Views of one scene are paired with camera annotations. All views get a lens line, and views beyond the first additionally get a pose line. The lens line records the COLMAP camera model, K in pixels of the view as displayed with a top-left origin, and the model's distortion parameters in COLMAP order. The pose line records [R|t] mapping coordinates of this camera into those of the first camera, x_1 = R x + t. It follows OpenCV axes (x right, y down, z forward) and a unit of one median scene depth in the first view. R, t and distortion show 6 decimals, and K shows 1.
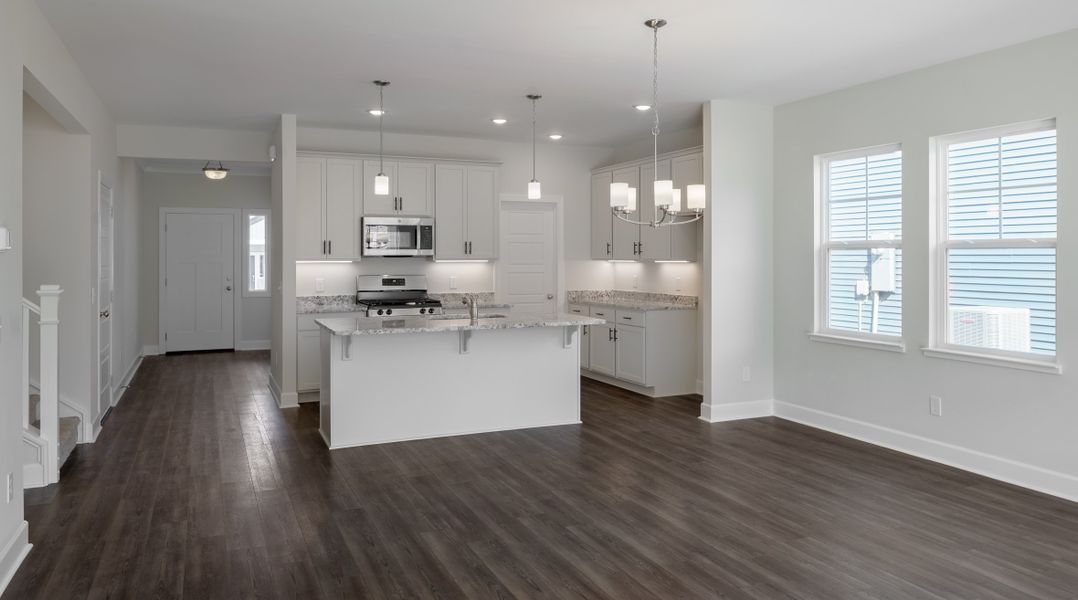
lens RADIAL K [[781.0, 0, 563.5], [0, 781.0, 282.3], [0, 0, 1]] dist [0.006736, 0.000782]
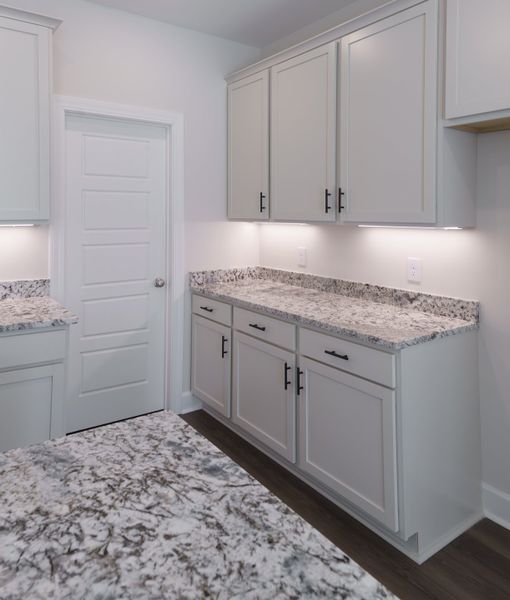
lens RADIAL K [[451.8, 0, 248.1], [0, 451.8, 220.3], [0, 0, 1]] dist [0.038170, -0.006741]
pose [[0.984050, 0.002823, 0.177872, -0.014001], [0.000571, 0.999819, -0.019026, -0.025154], [-0.177894, 0.018824, 0.983870, 0.727941]]
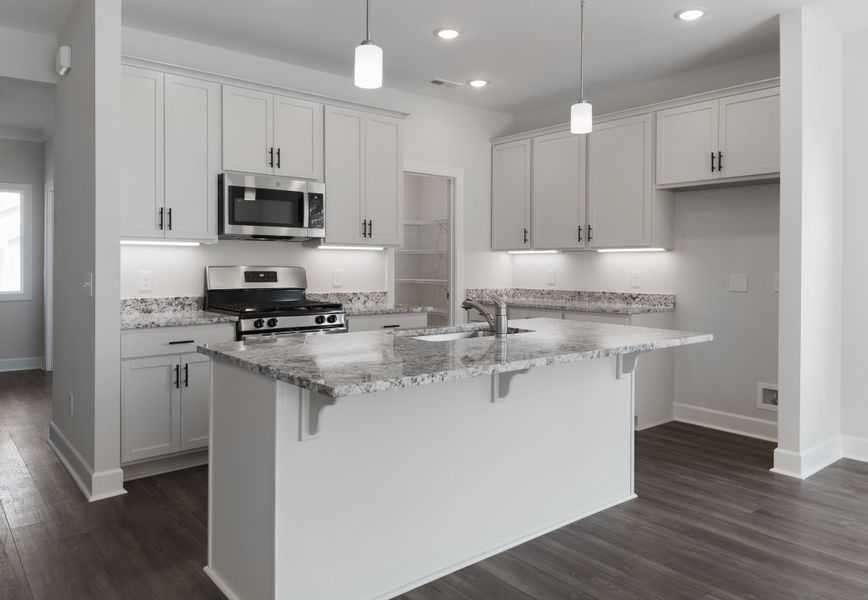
lens RADIAL K [[620.6, 0, 435.2], [0, 620.6, 289.3], [0, 0, 1]] dist [0.023931, -0.010595]
pose [[0.968205, -0.005096, 0.250105, -0.206954], [0.003548, 0.999972, 0.006639, 0.007405], [-0.250132, -0.005540, 0.968196, 0.445267]]
